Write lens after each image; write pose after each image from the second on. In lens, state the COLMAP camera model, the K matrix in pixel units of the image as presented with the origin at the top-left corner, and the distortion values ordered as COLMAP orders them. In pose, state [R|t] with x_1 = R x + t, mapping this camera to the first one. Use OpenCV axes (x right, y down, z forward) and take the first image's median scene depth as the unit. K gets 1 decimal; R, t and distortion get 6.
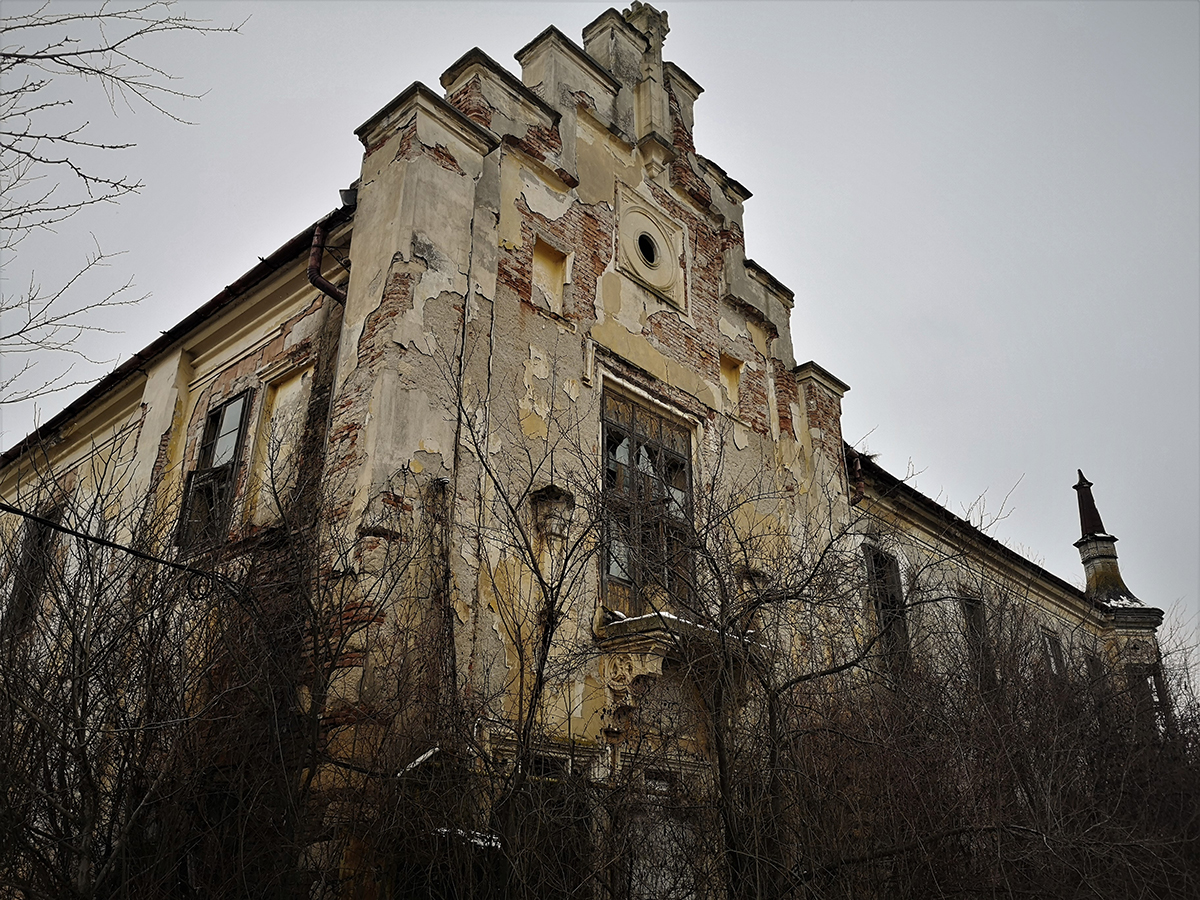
lens RADIAL K [[950.5, 0, 600.4], [0, 950.5, 454.4], [0, 0, 1]] dist [0.042889, -0.075284]
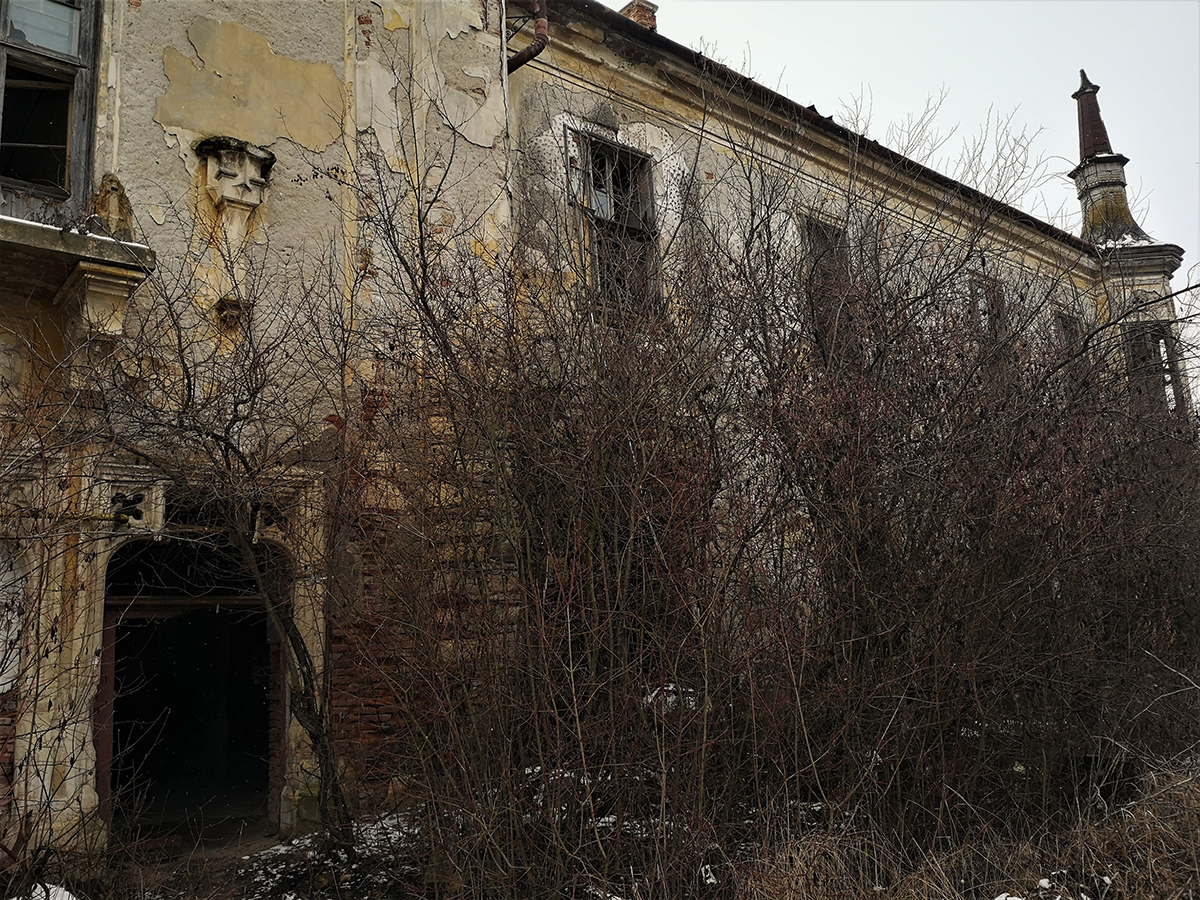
lens RADIAL K [[950.5, 0, 598.1], [0, 950.5, 459.7], [0, 0, 1]] dist [0.042889, -0.075284]
pose [[0.988944, -0.079177, -0.125385, 0.479932], [0.107057, 0.966274, 0.234207, 0.215052], [0.102613, -0.245041, 0.964067, 0.451578]]
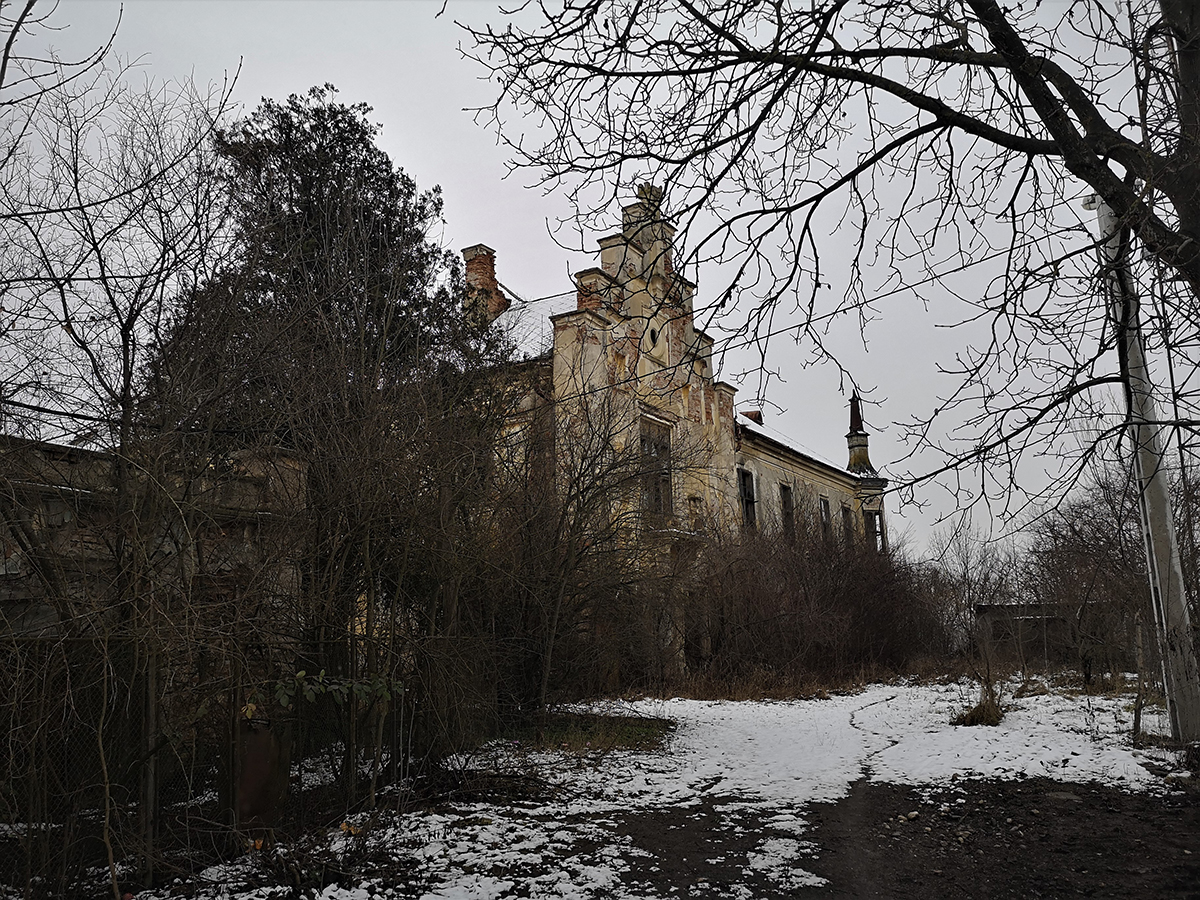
lens RADIAL K [[950.5, 0, 629.0], [0, 950.5, 458.0], [0, 0, 1]] dist [0.042889, -0.075284]
pose [[0.975674, 0.012611, 0.218865, -0.497923], [-0.062230, 0.973210, 0.221335, -0.467572], [-0.210210, -0.229571, 0.950320, -1.077122]]
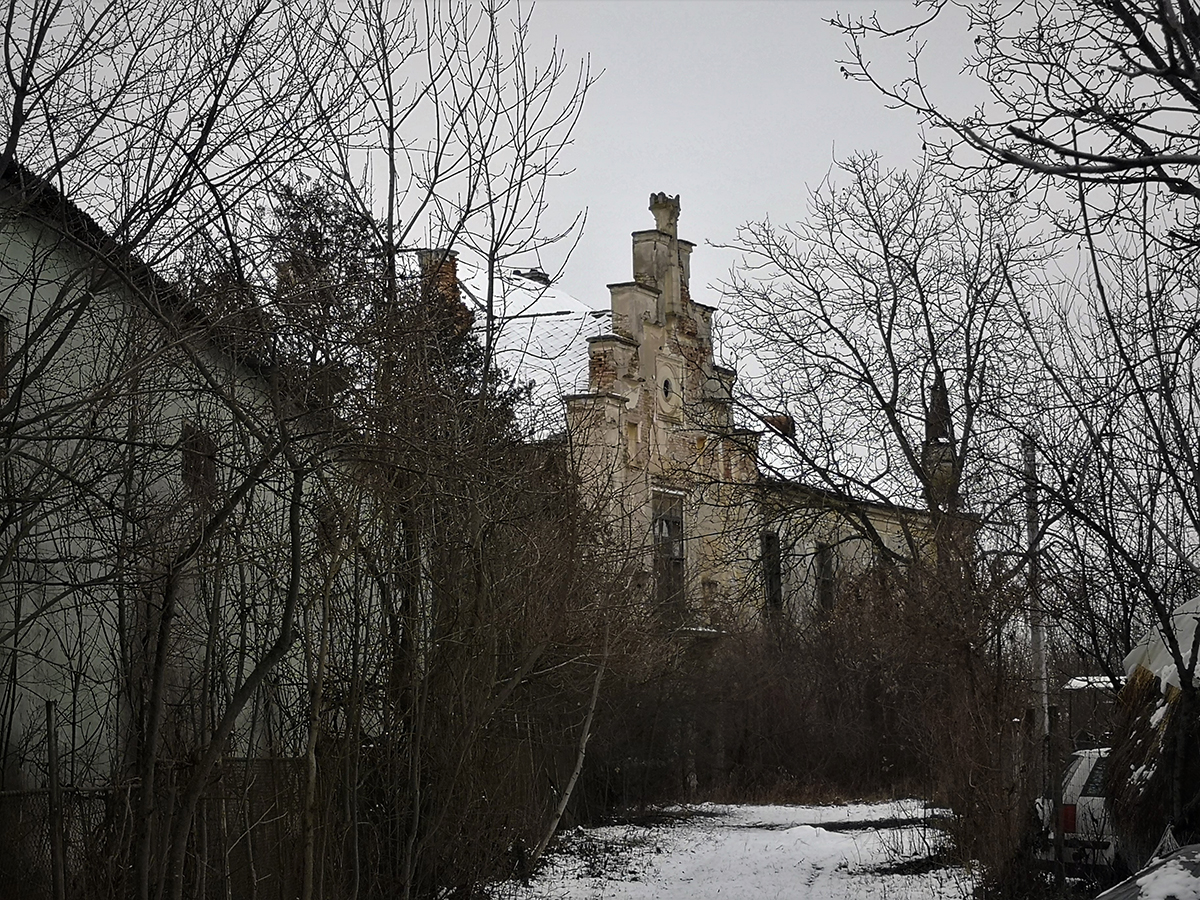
lens RADIAL K [[2693.8, 0, 612.1], [0, 2693.8, 452.3], [0, 0, 1]] dist [0.038650, 0.000000]
pose [[0.957670, 0.015111, 0.287470, -1.588997], [-0.102132, 0.951493, 0.290223, -1.675972], [-0.269140, -0.307298, 0.912760, -3.759188]]
